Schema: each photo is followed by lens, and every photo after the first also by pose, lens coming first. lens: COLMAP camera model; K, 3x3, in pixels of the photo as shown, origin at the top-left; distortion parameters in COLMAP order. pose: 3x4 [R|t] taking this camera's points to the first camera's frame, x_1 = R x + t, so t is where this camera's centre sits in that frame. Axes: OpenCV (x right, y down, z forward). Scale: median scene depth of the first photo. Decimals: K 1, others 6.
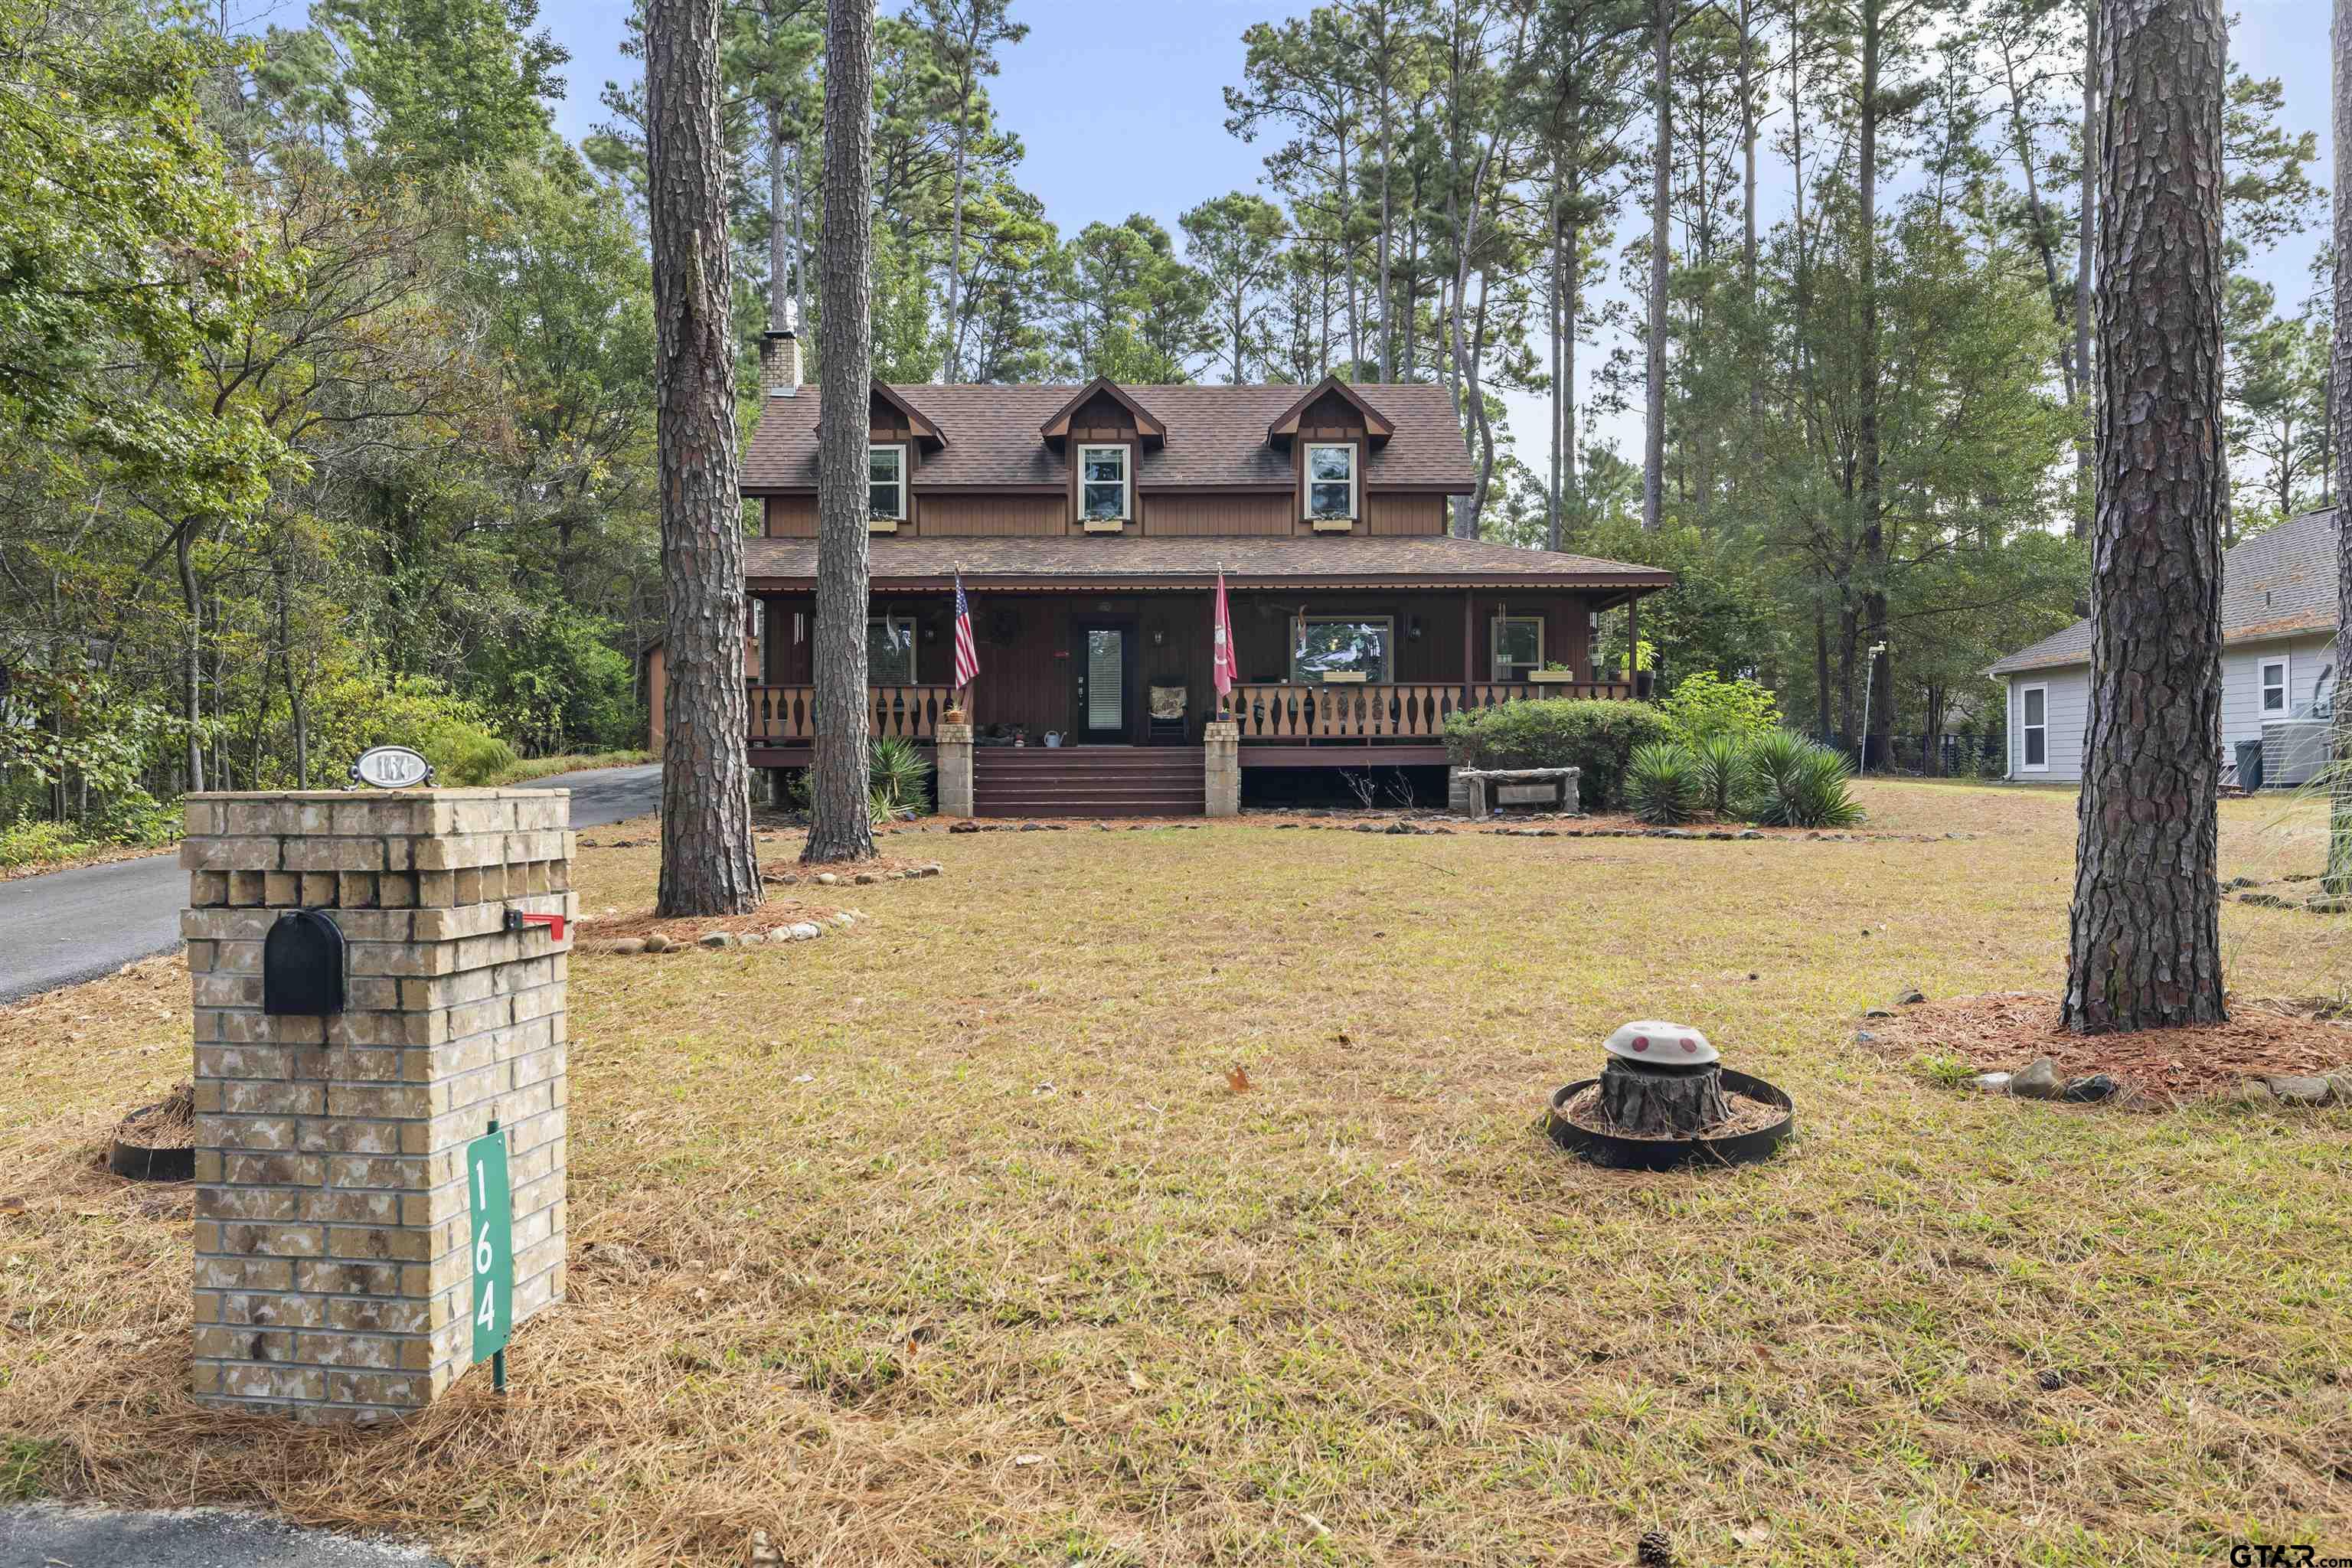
lens RADIAL K [[1636.7, 0, 1176.0], [0, 1636.7, 784.0], [0, 0, 1]] dist [-0.001364, 0.000725]
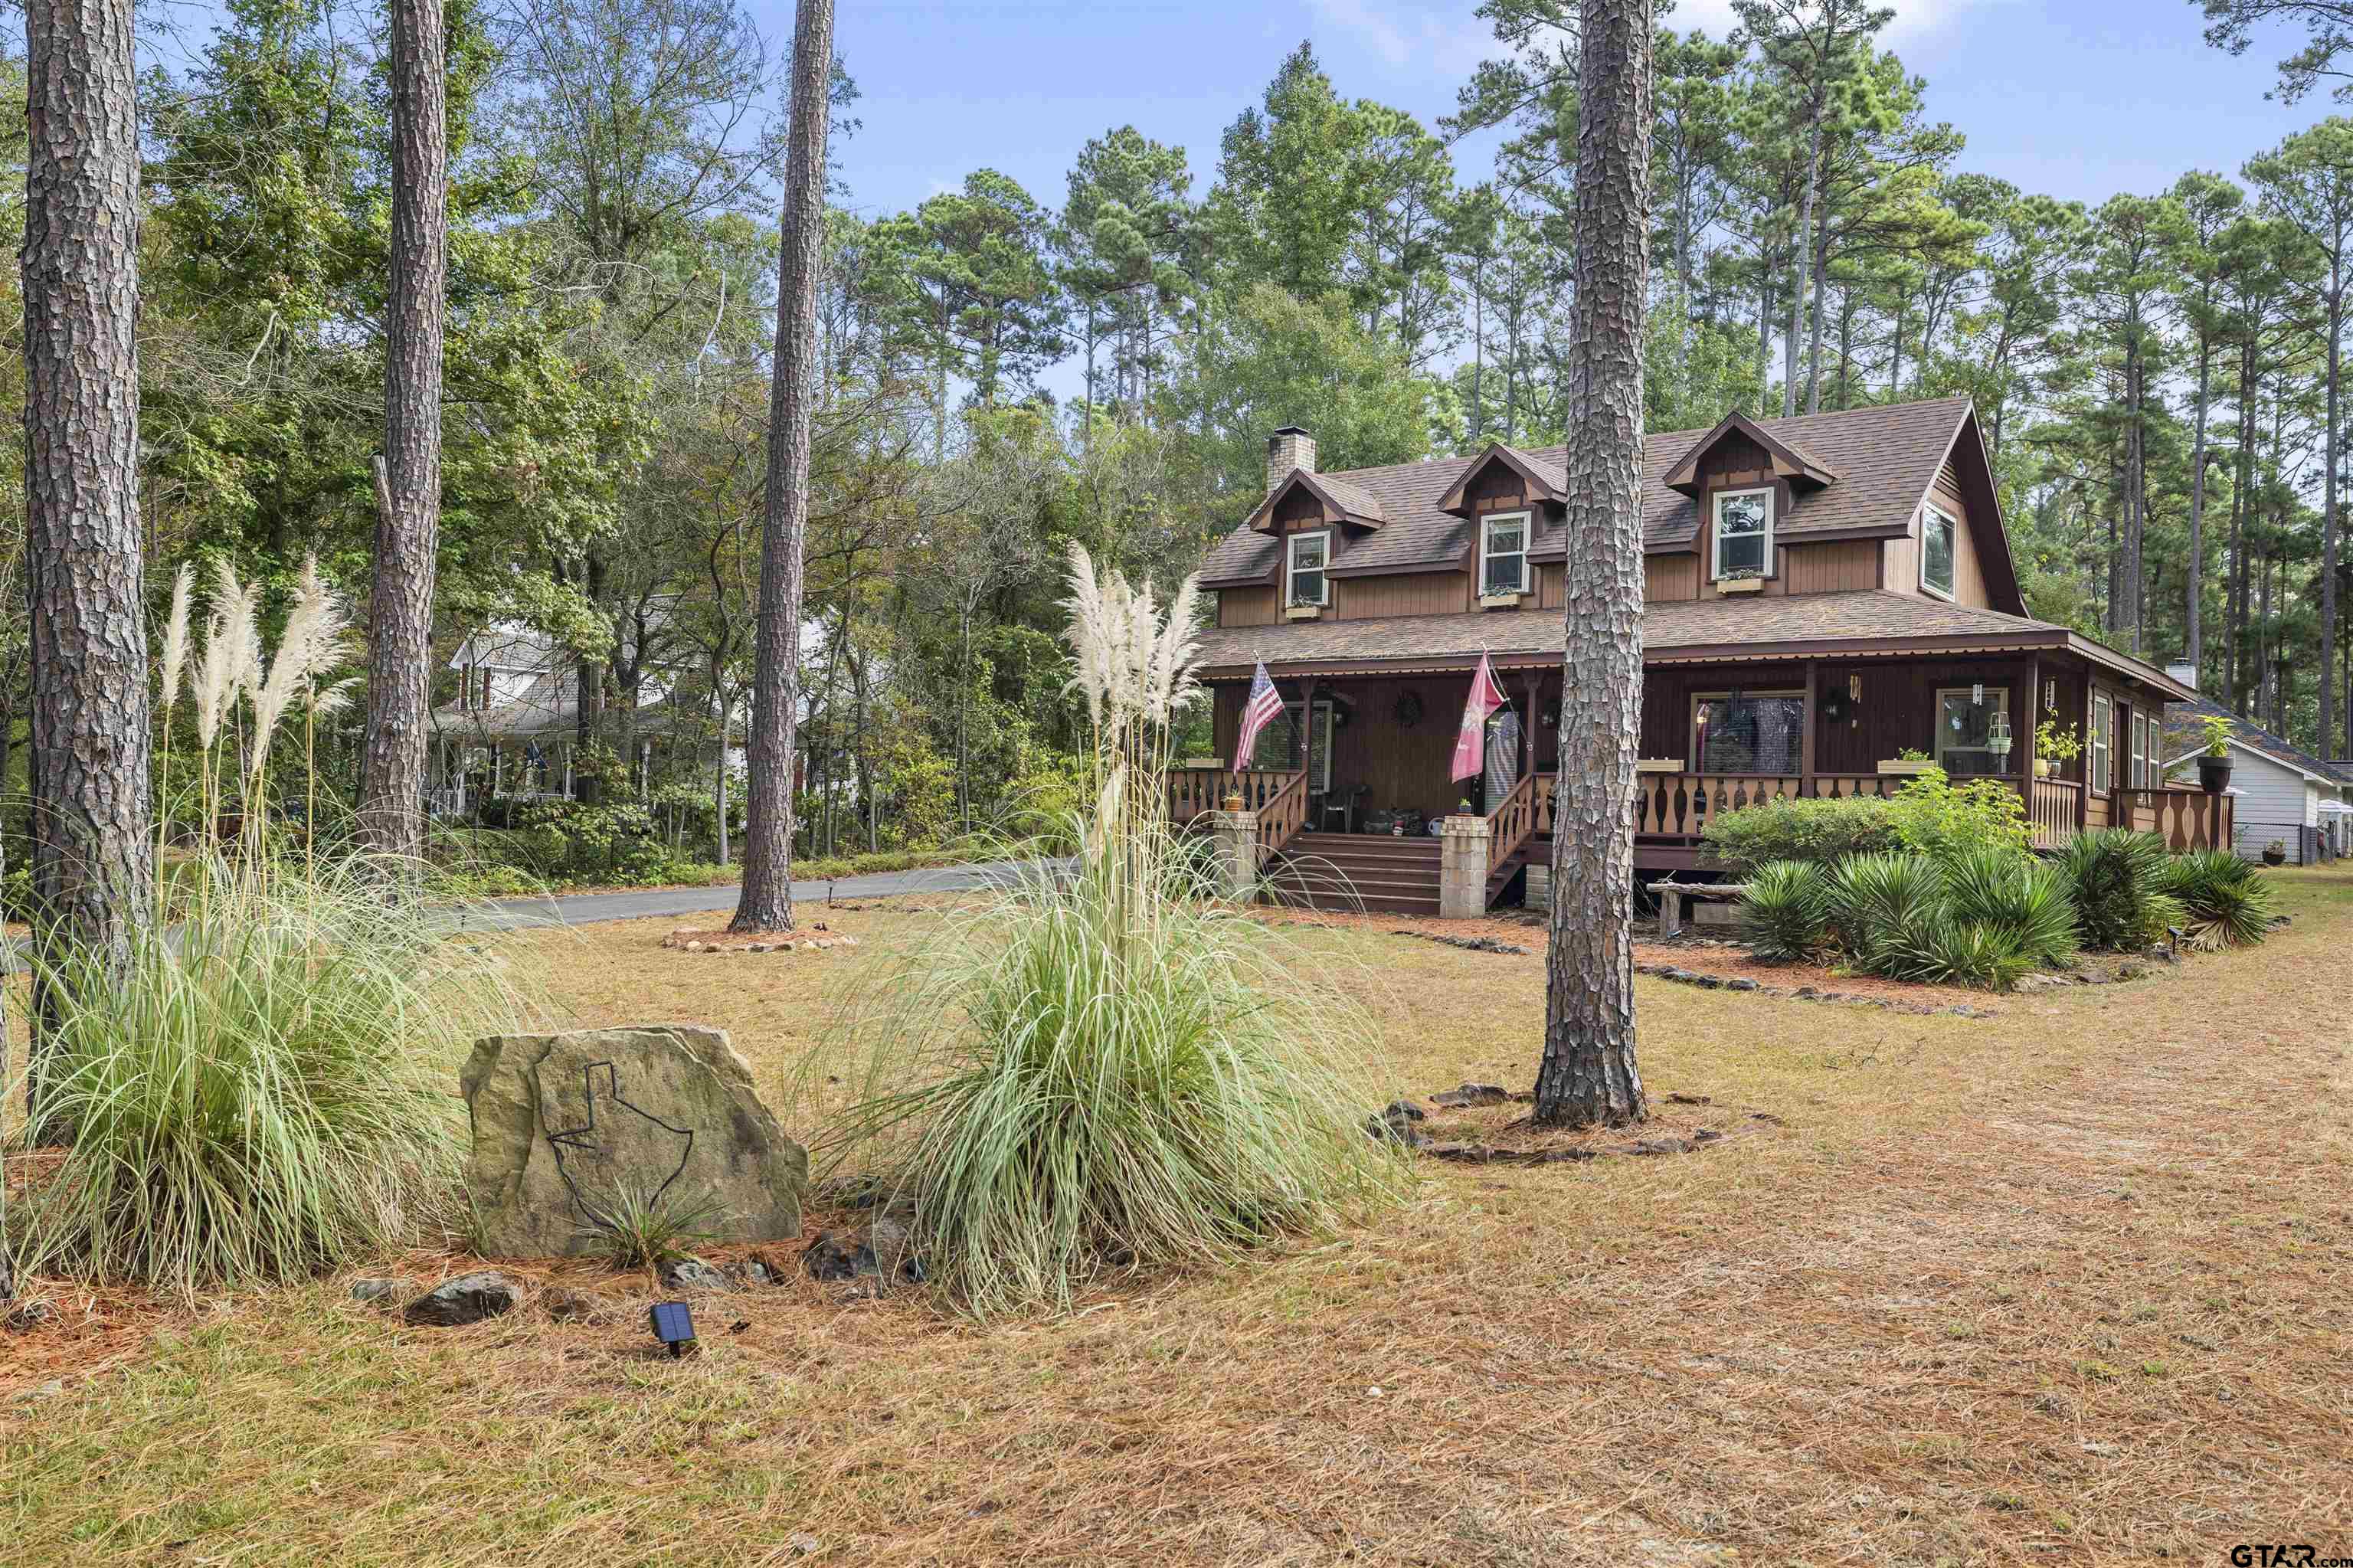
lens RADIAL K [[1715.1, 0, 1176.5], [0, 1715.1, 784.0], [0, 0, 1]] dist [0.004044, -0.003112]
pose [[0.771407, 0.014536, -0.636177, 0.437572], [-0.038684, 0.998961, -0.024082, -0.022061], [0.635166, 0.043187, 0.771168, 0.129553]]
